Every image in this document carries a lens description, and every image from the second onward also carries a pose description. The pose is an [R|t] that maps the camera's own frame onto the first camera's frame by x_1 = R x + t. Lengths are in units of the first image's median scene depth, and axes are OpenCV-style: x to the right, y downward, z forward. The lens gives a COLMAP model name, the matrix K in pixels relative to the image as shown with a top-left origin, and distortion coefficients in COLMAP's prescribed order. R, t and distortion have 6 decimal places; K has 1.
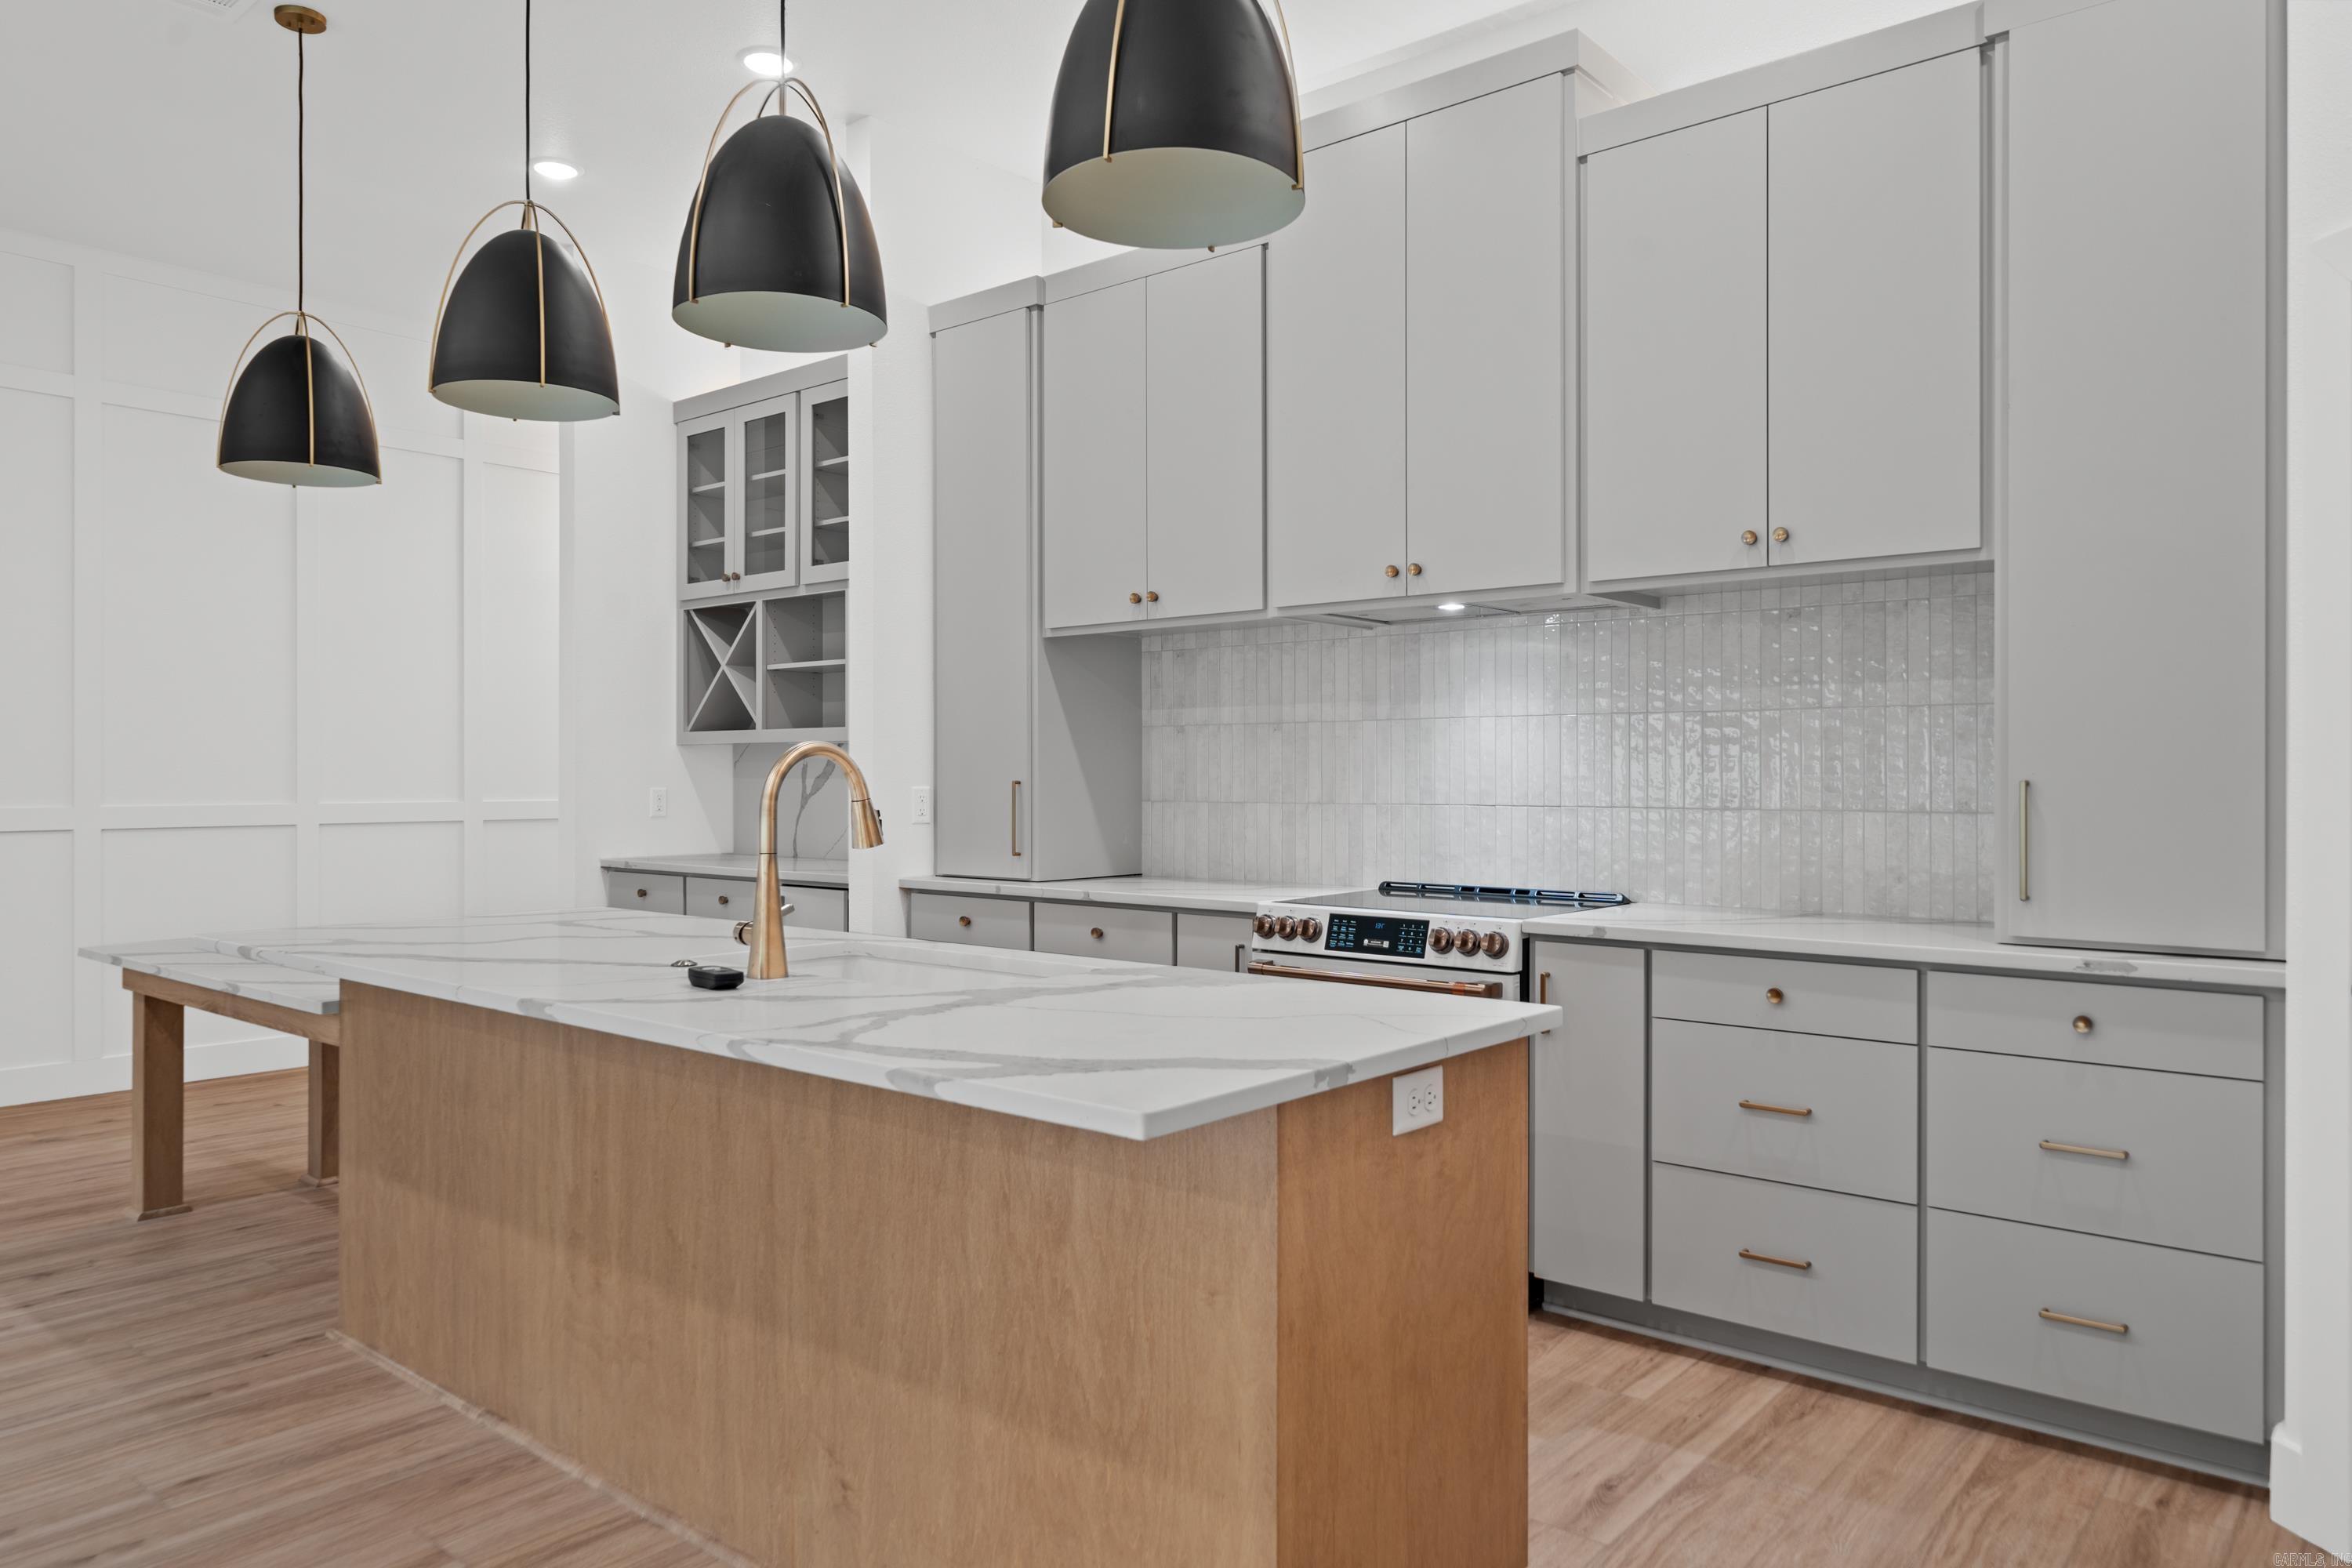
lens RADIAL K [[1544.0, 0, 1184.4], [0, 1544.0, 781.4], [0, 0, 1]] dist [-0.000923, -0.000927]
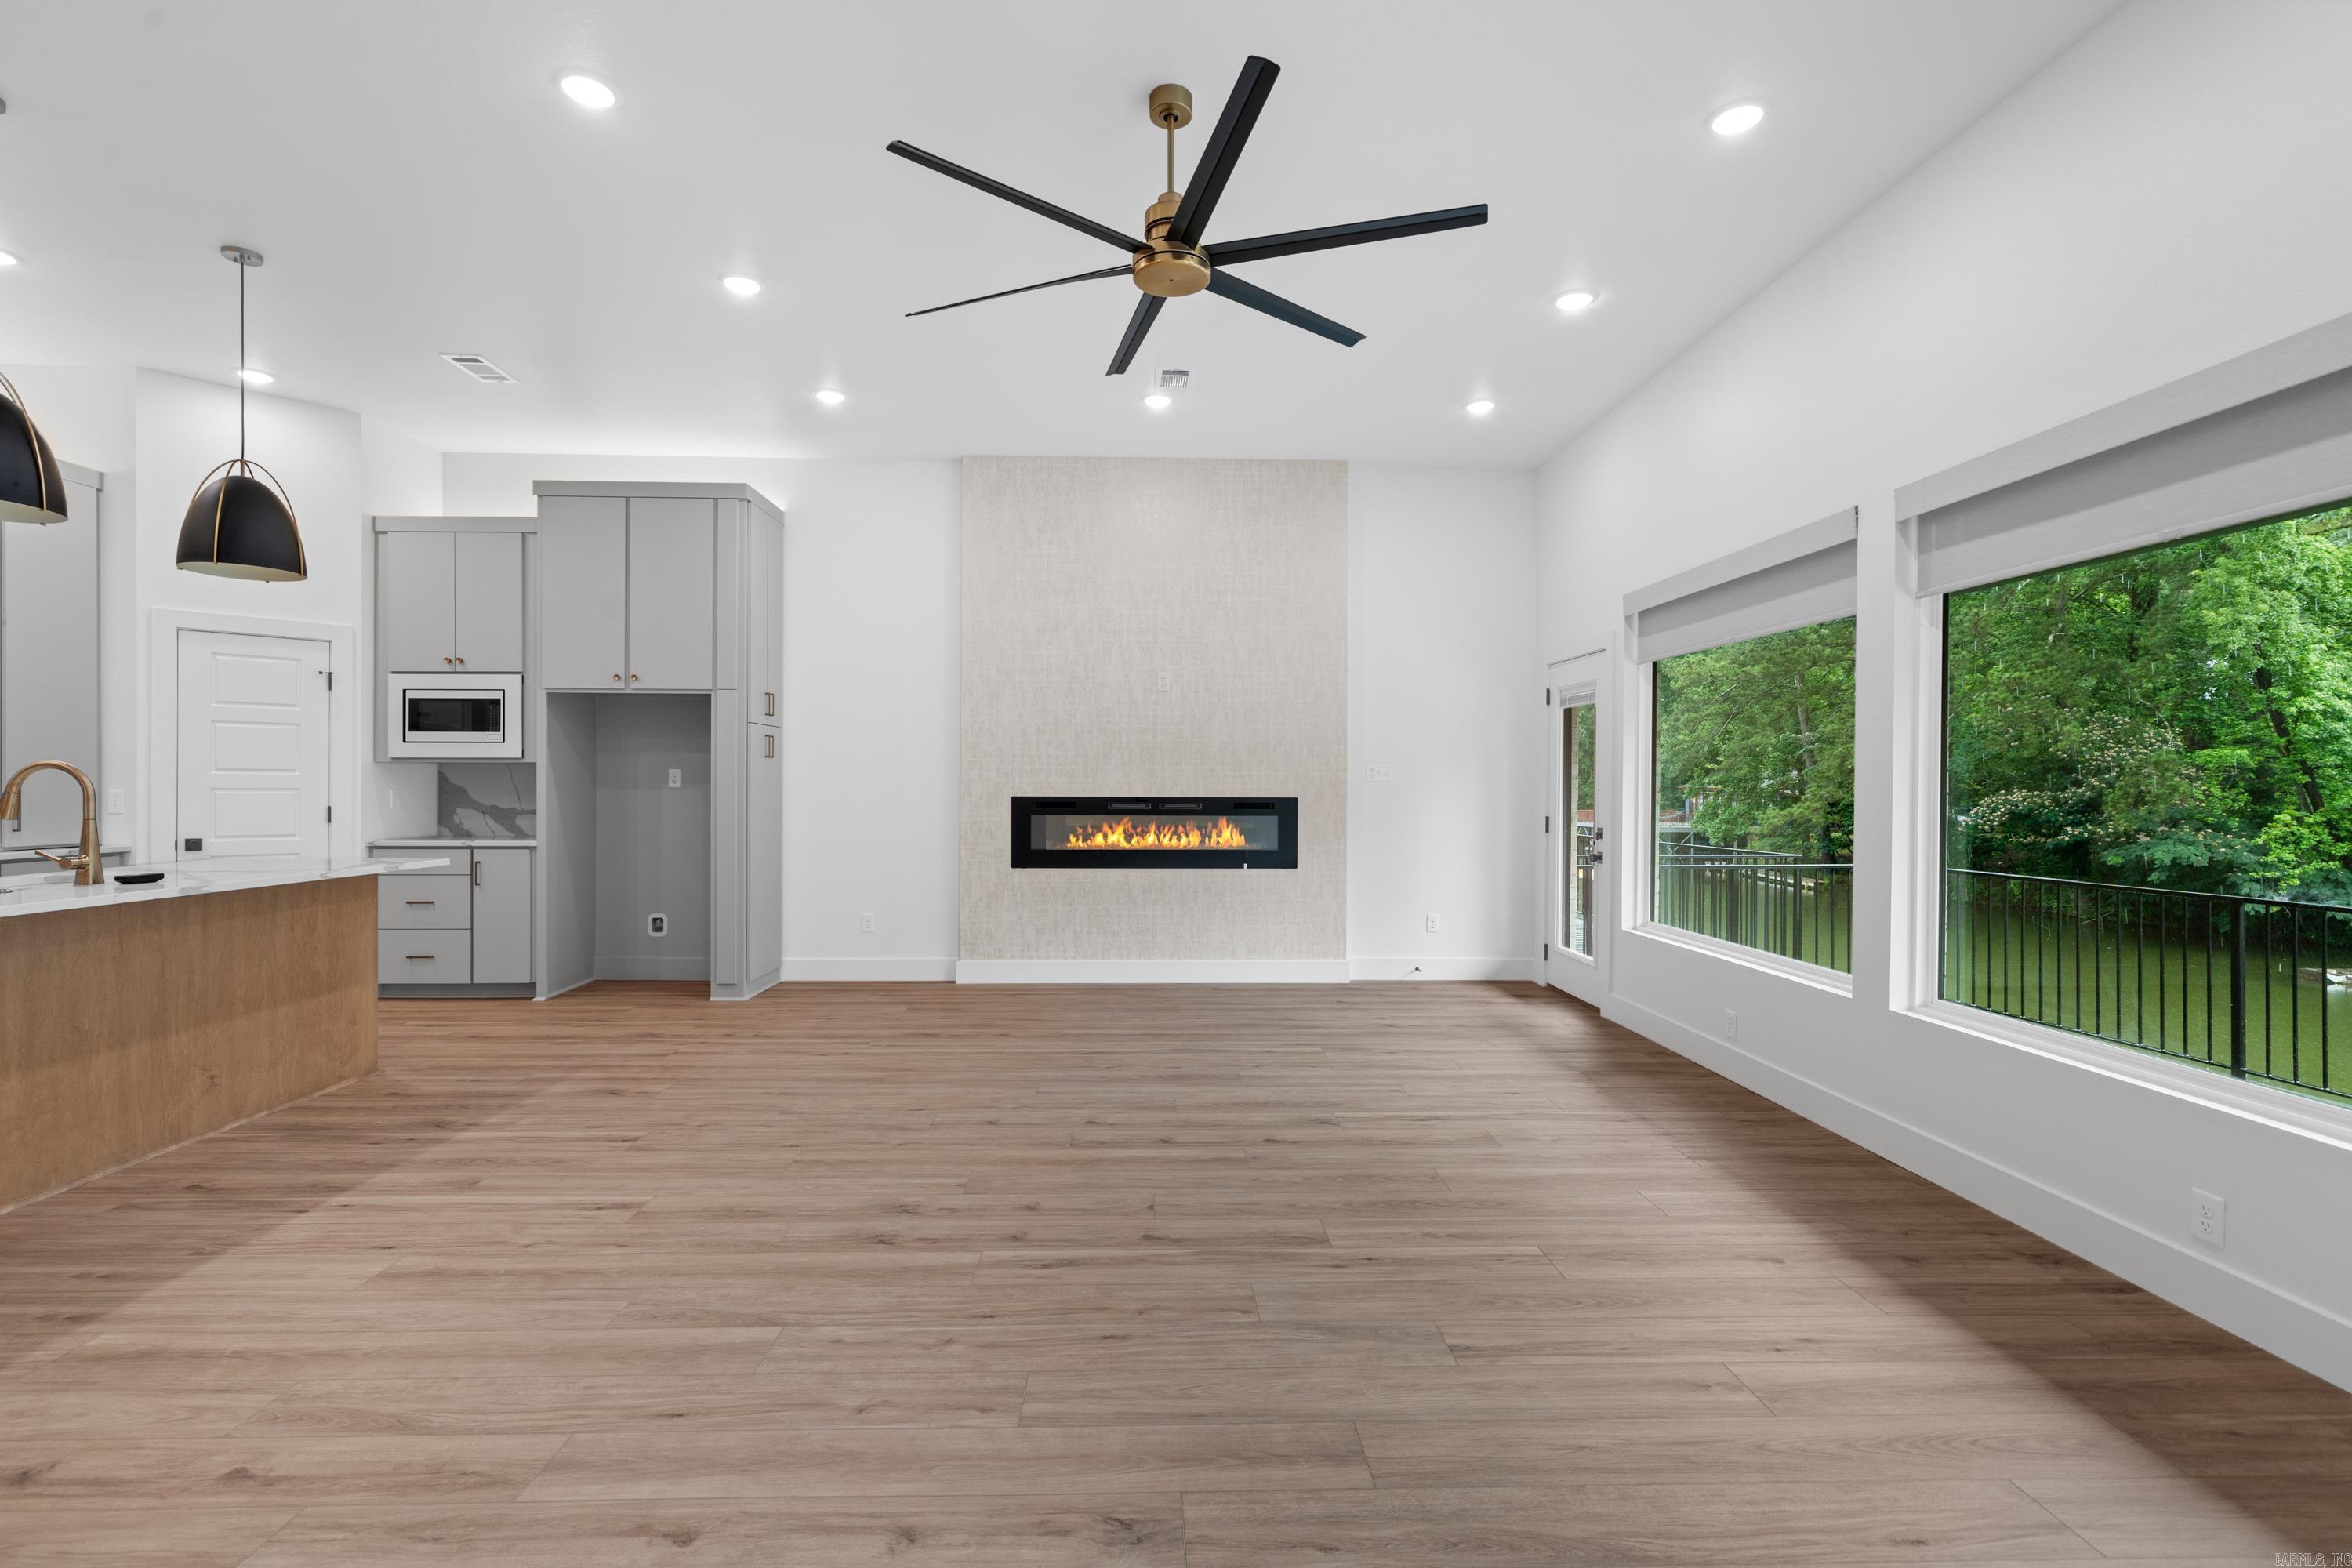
lens RADIAL K [[1105.5, 0, 1189.0], [0, 1105.5, 794.9], [0, 0, 1]] dist [0.003251, 0.000090]
pose [[-0.660205, -0.010127, 0.751017, -1.816218], [-0.000407, 0.999914, 0.013126, -0.005080], [-0.751085, 0.008360, -0.660152, 0.716158]]
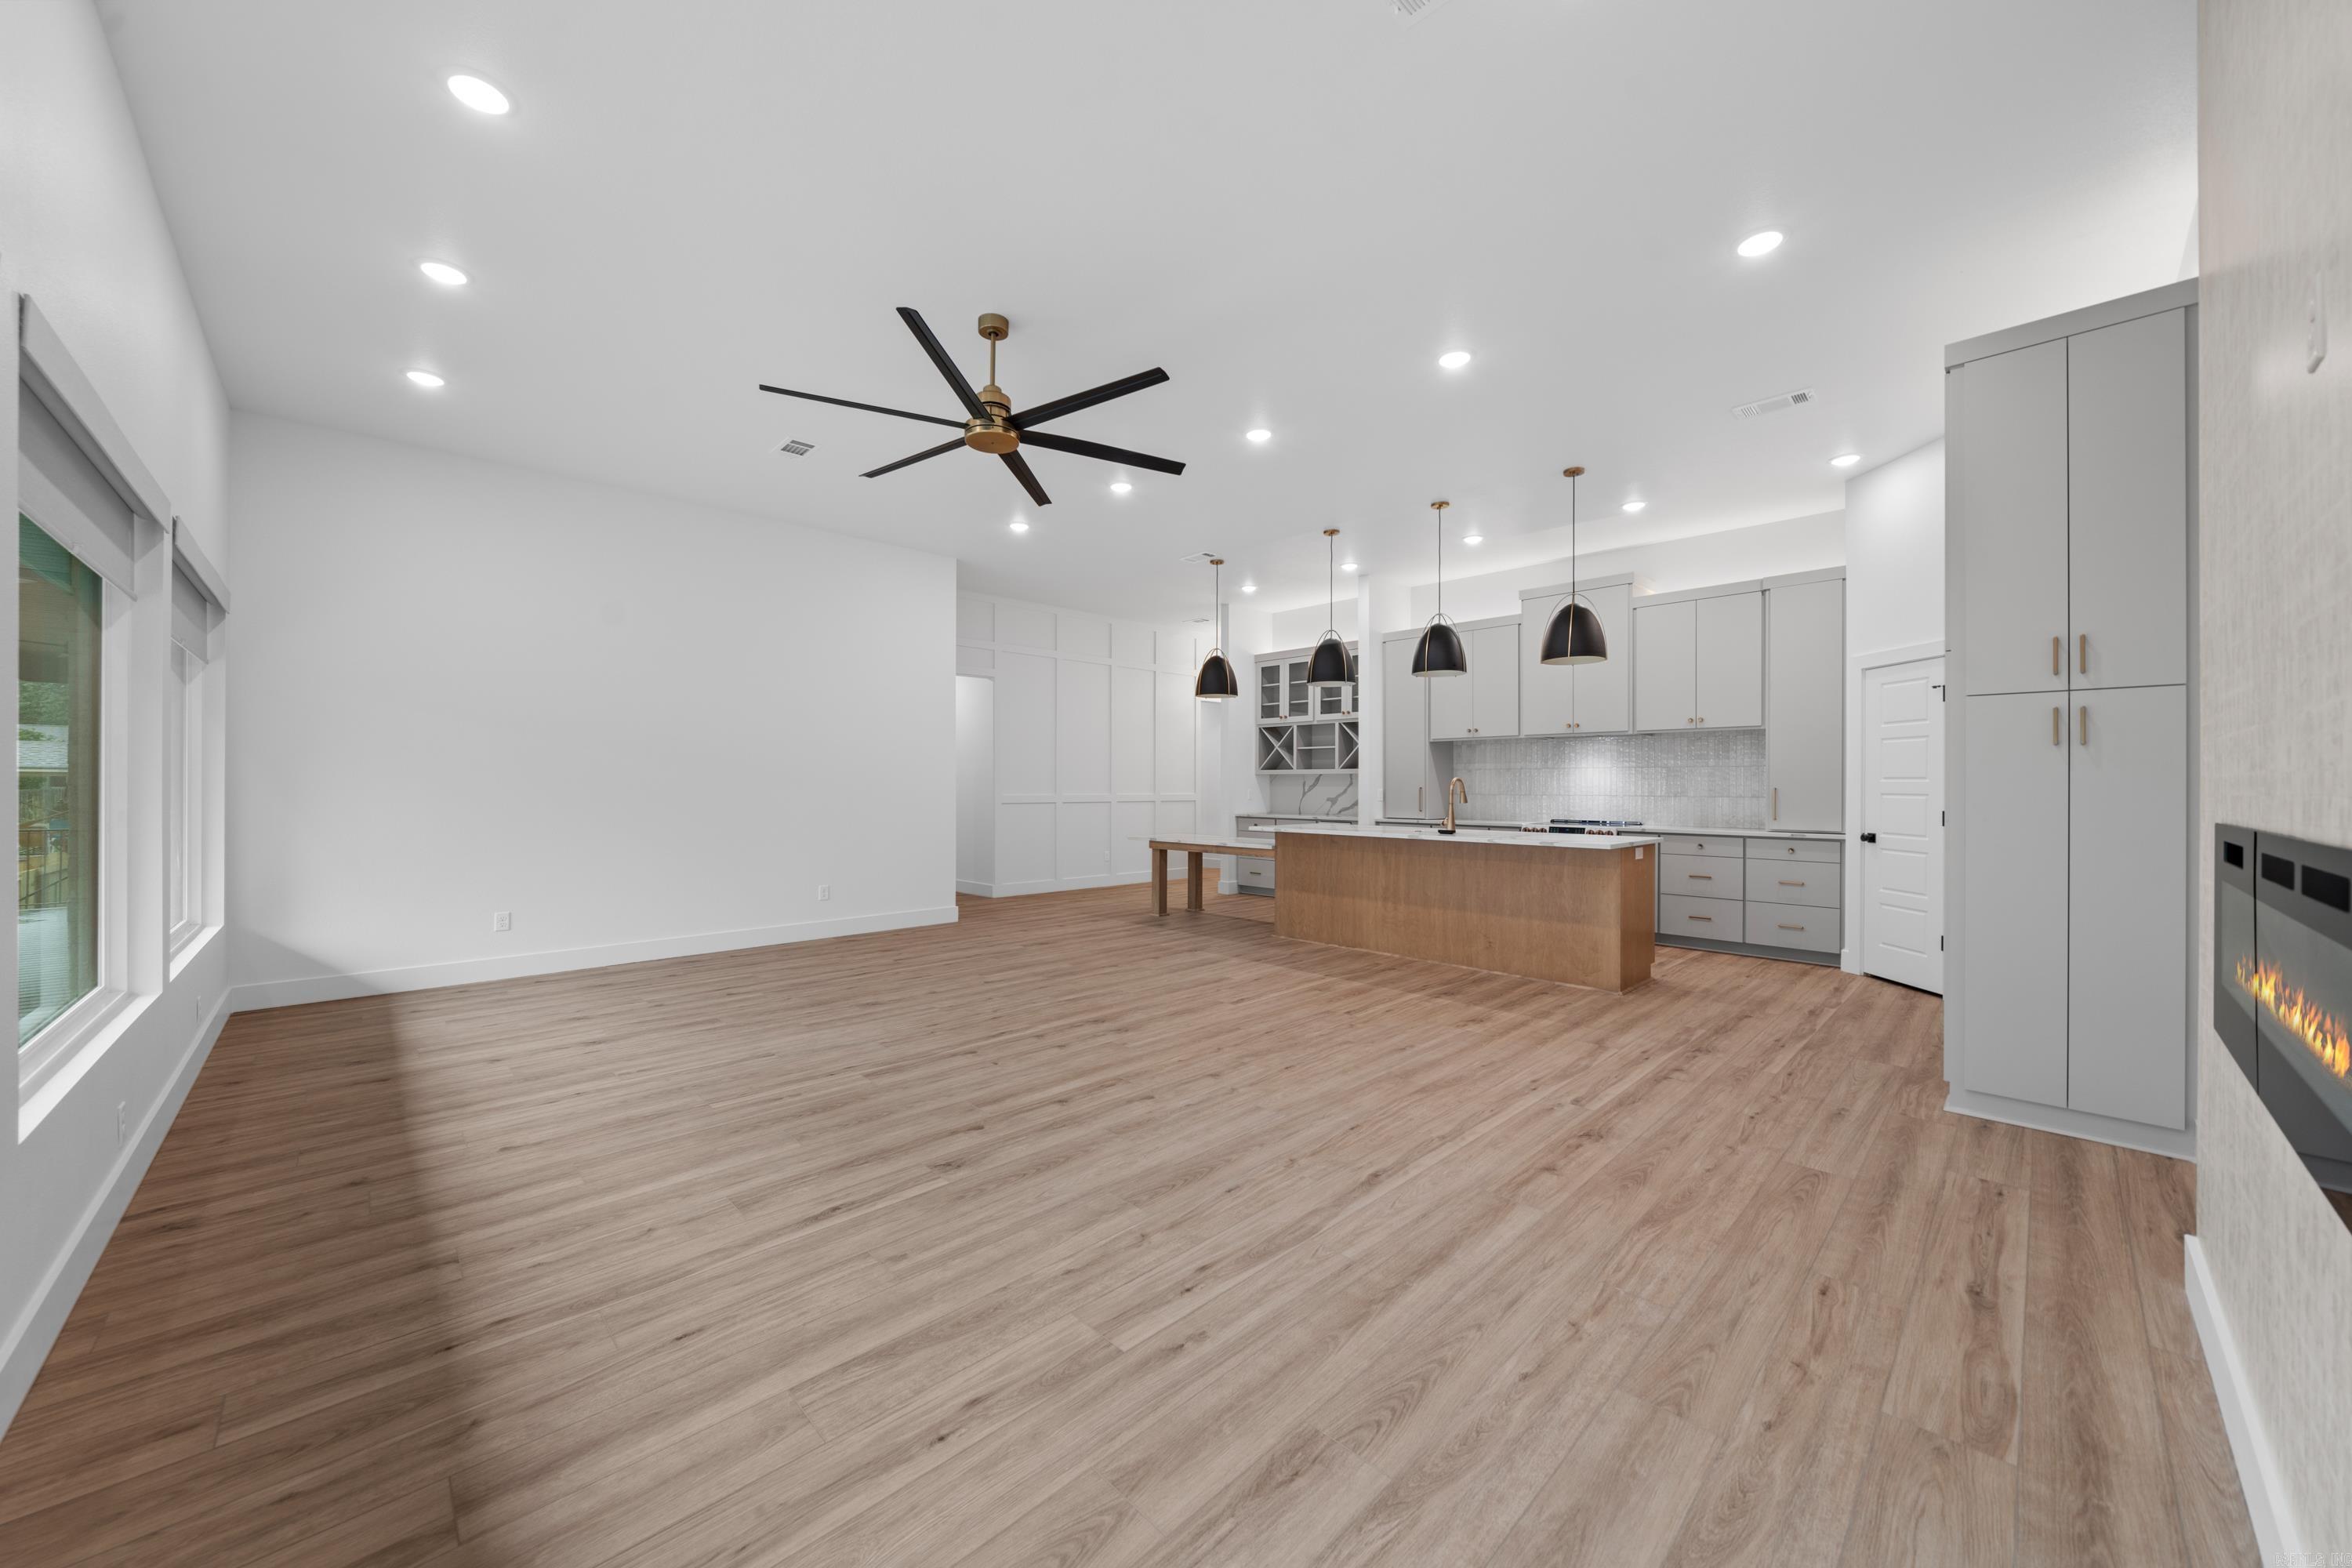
lens RADIAL K [[814.7, 0, 1167.0], [0, 814.7, 787.2], [0, 0, 1]] dist [-0.001426, -0.000236]
pose [[0.991019, 0.004294, -0.133649, -0.605418], [-0.004817, 0.999982, -0.003588, 0.010491], [0.133632, 0.004200, 0.991022, -1.072589]]
